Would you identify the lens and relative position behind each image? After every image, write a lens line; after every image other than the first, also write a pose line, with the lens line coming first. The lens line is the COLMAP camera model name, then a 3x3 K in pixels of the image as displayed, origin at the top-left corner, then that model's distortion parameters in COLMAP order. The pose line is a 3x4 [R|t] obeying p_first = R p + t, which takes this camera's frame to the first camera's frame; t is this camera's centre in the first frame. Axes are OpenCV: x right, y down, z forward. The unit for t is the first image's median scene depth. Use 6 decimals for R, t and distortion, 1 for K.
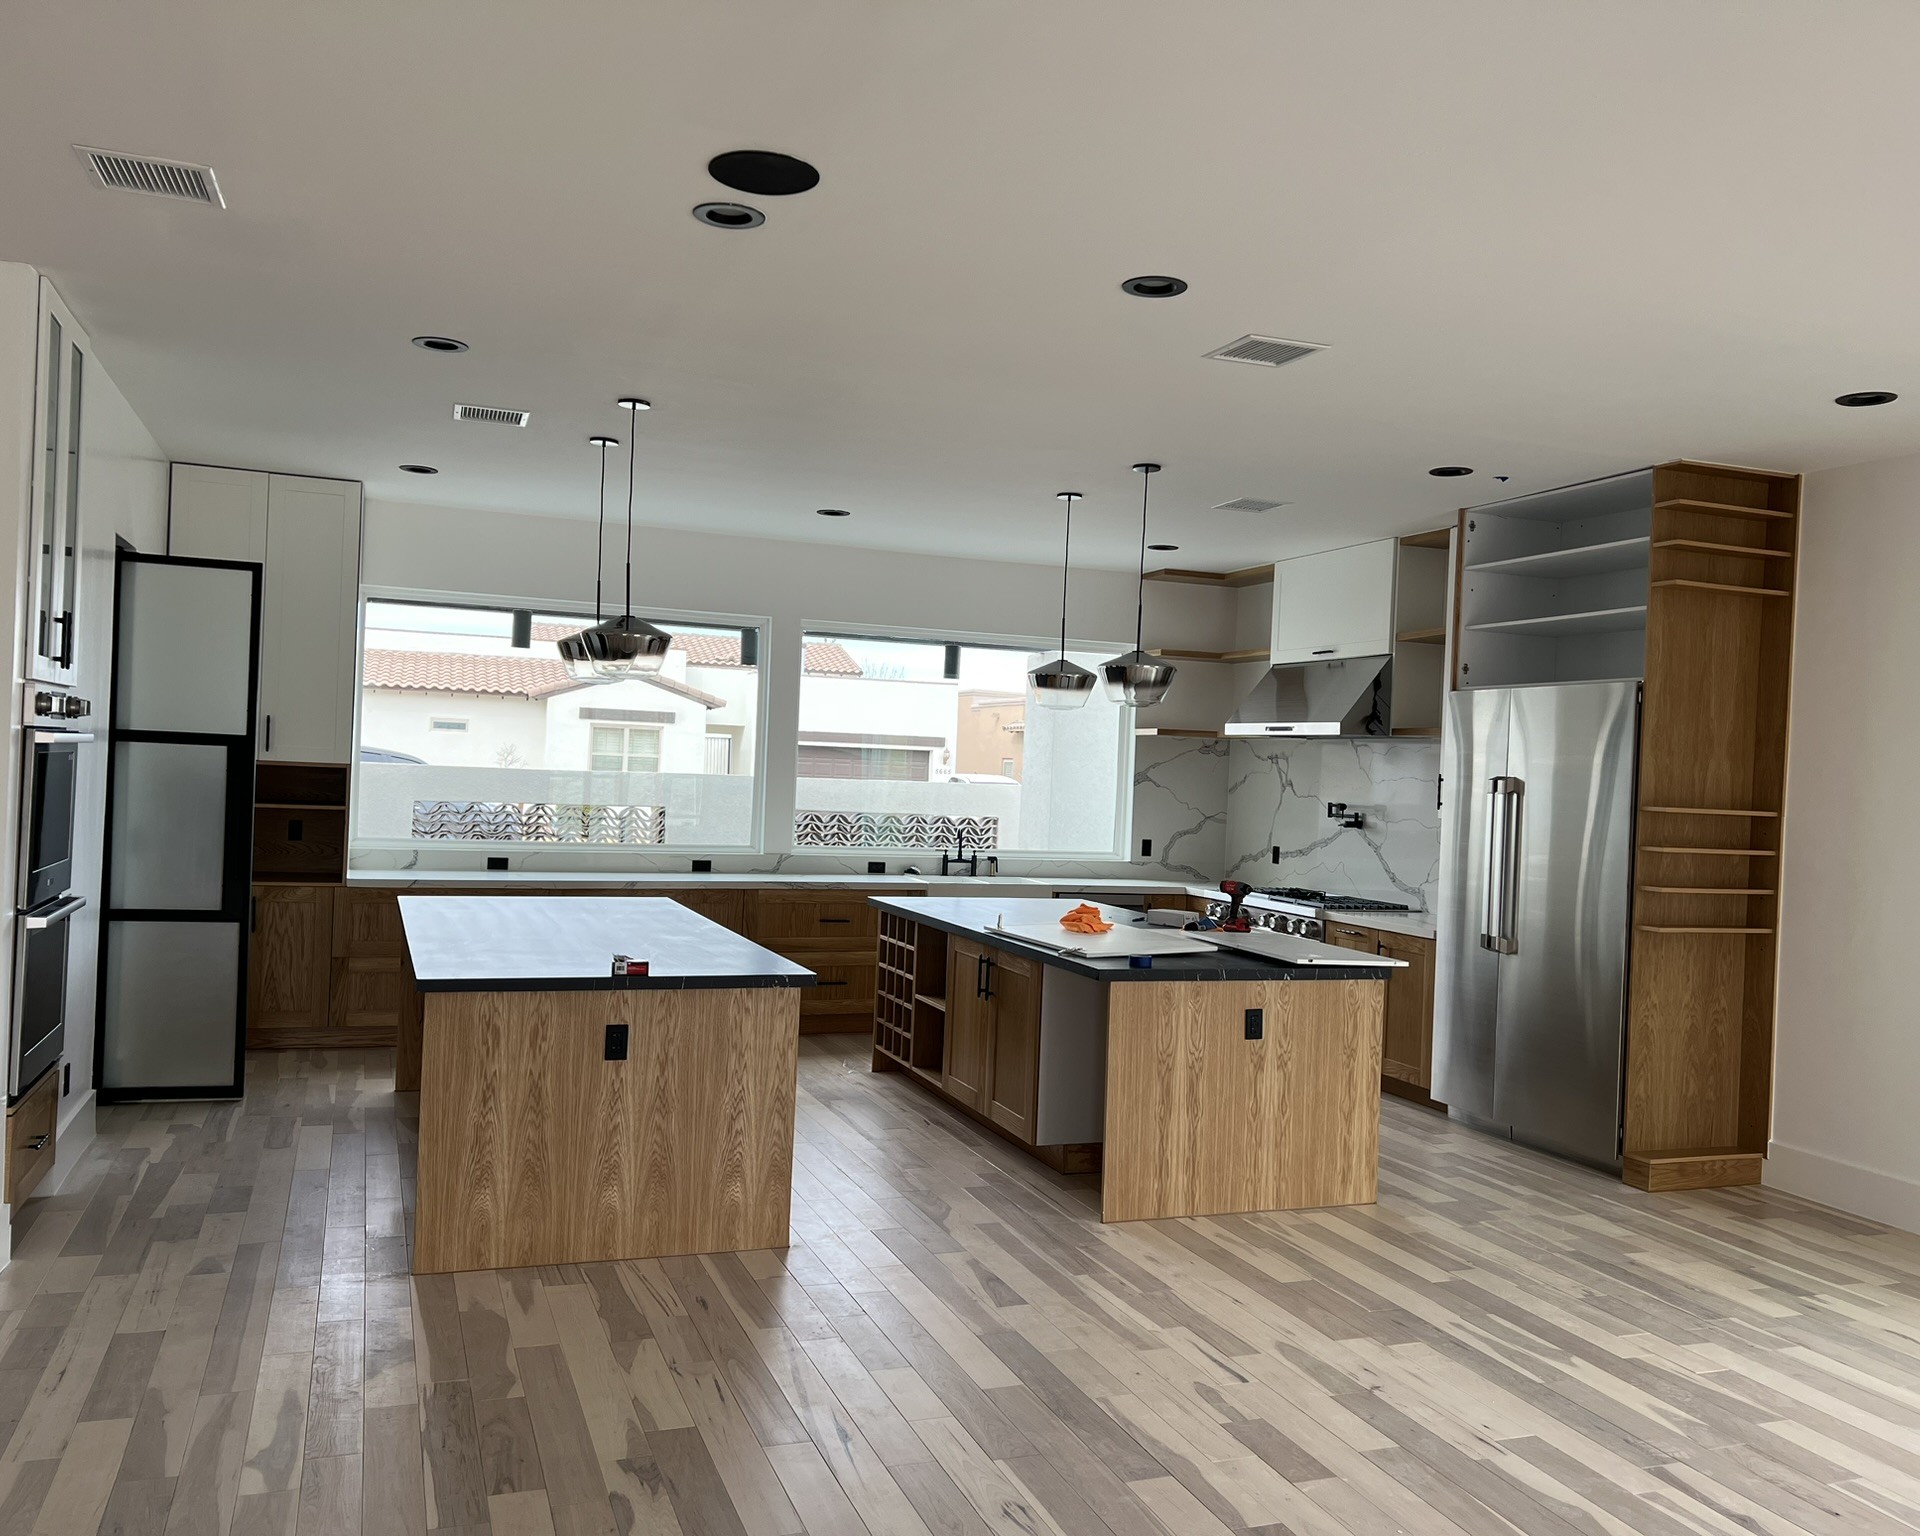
lens RADIAL K [[1528.1, 0, 941.1], [0, 1528.1, 766.1], [0, 0, 1]] dist [0.053971, -0.067277]
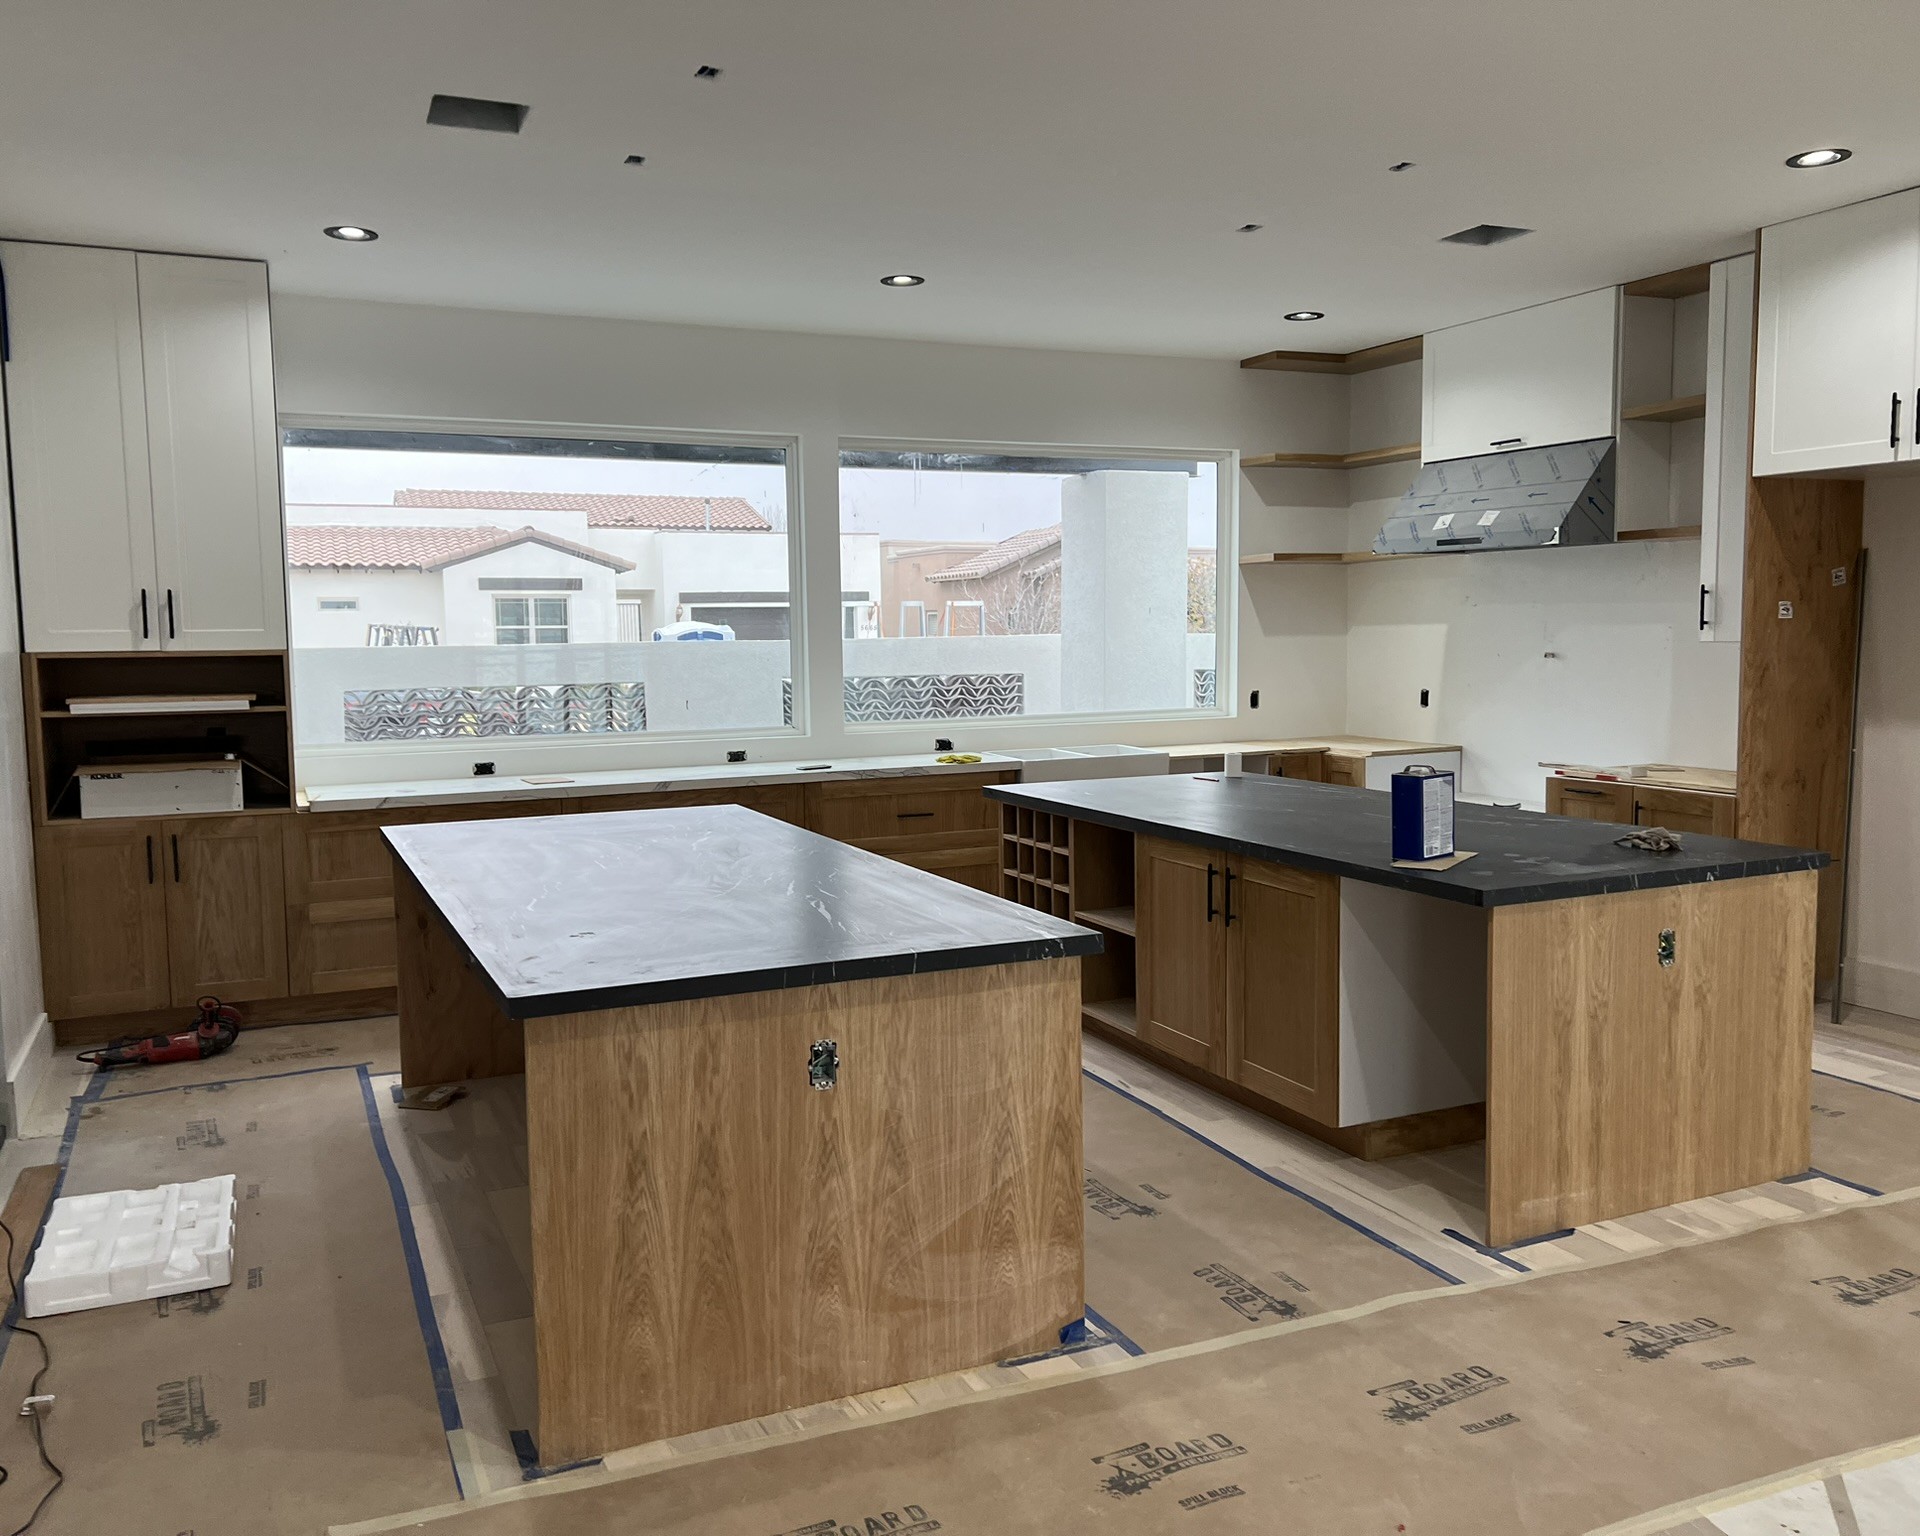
lens RADIAL K [[1528.1, 0, 913.6], [0, 1528.1, 759.0], [0, 0, 1]] dist [0.053971, -0.067277]
pose [[0.996858, -0.059124, 0.052702, -0.171810], [0.054167, 0.994378, 0.090983, -0.000041], [-0.057785, -0.087843, 0.994457, 0.328796]]
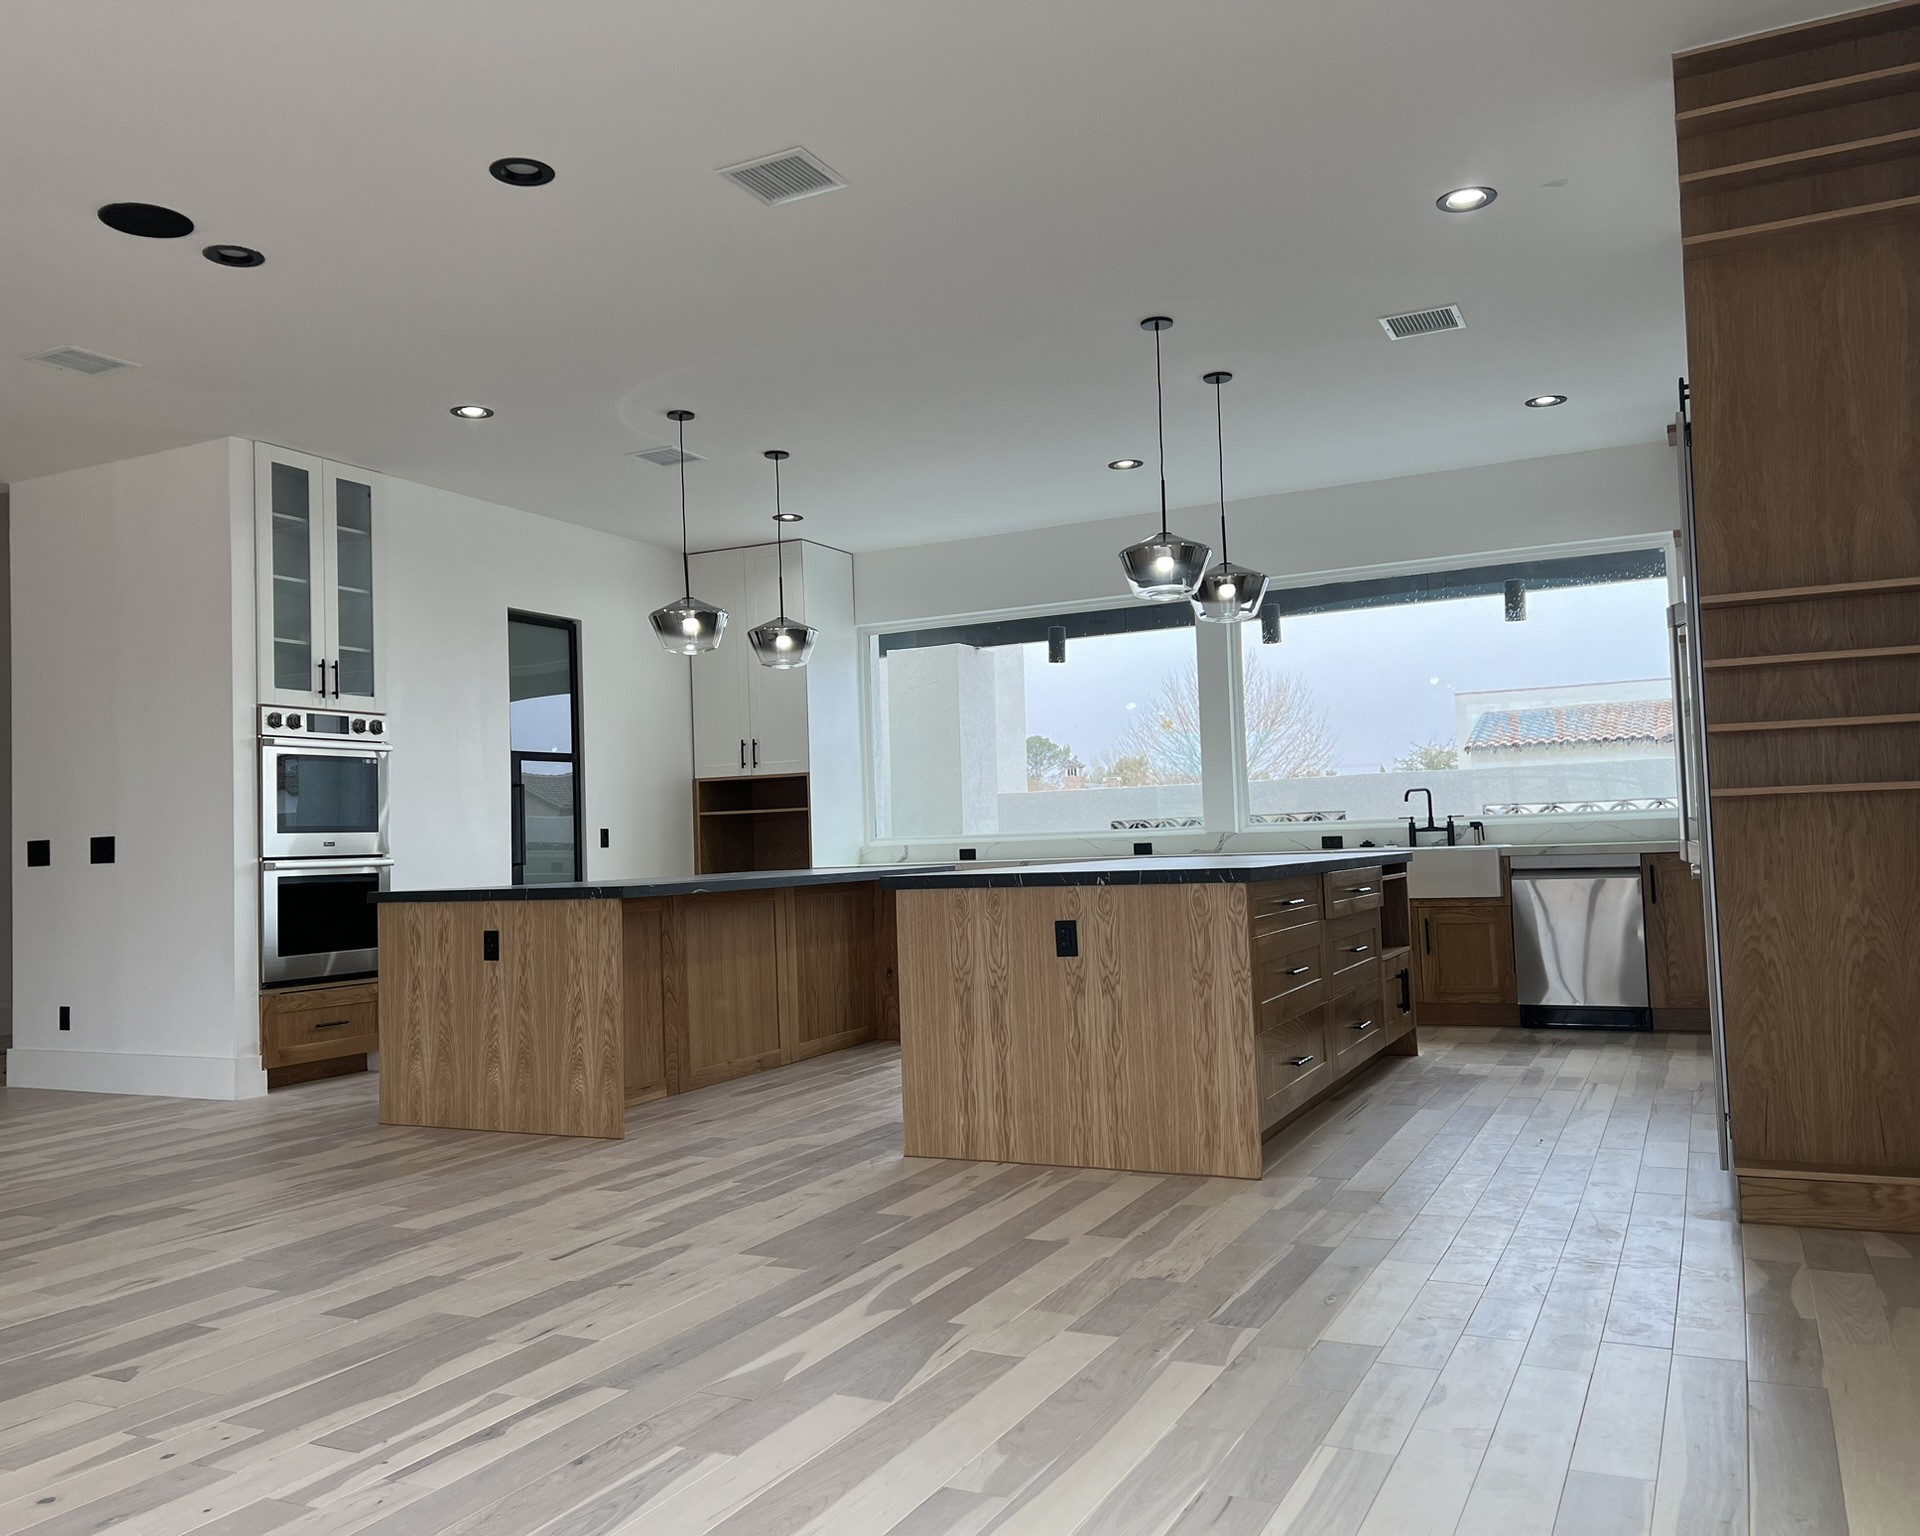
lens RADIAL K [[1528.1, 0, 976.9], [0, 1528.1, 756.7], [0, 0, 1]] dist [0.053971, -0.067277]
pose [[0.679980, -0.109603, -0.724992, 0.788877], [0.062918, 0.993840, -0.091236, 0.143081], [0.730526, 0.016423, 0.682688, 0.394411]]
